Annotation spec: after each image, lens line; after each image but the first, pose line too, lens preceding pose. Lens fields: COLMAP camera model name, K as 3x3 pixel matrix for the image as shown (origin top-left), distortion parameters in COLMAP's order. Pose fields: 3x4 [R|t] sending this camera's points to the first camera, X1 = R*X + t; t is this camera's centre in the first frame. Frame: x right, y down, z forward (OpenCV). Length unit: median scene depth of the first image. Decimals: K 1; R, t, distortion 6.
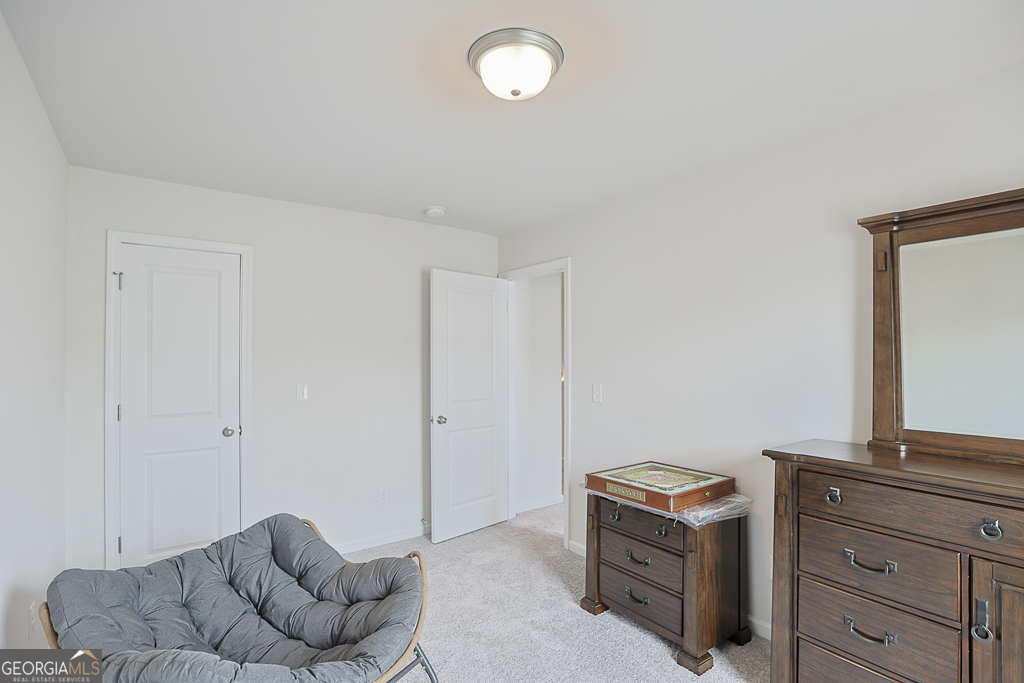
lens RADIAL K [[494.1, 0, 513.2], [0, 494.1, 342.6], [0, 0, 1]] dist [-0.028003, 0.000921]
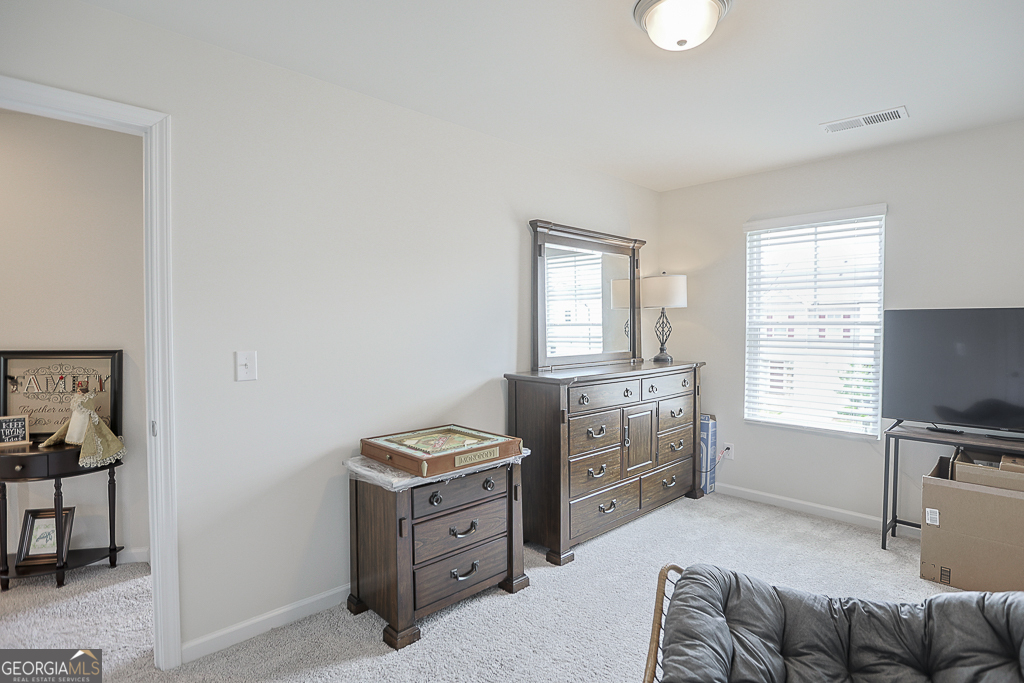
lens RADIAL K [[494.1, 0, 514.4], [0, 494.1, 338.7], [0, 0, 1]] dist [-0.028003, 0.000921]
pose [[-0.115780, -0.014695, 0.993166, -0.639315], [-0.018808, 0.999744, 0.012600, 0.072663], [-0.993097, -0.017220, -0.116027, 0.994834]]
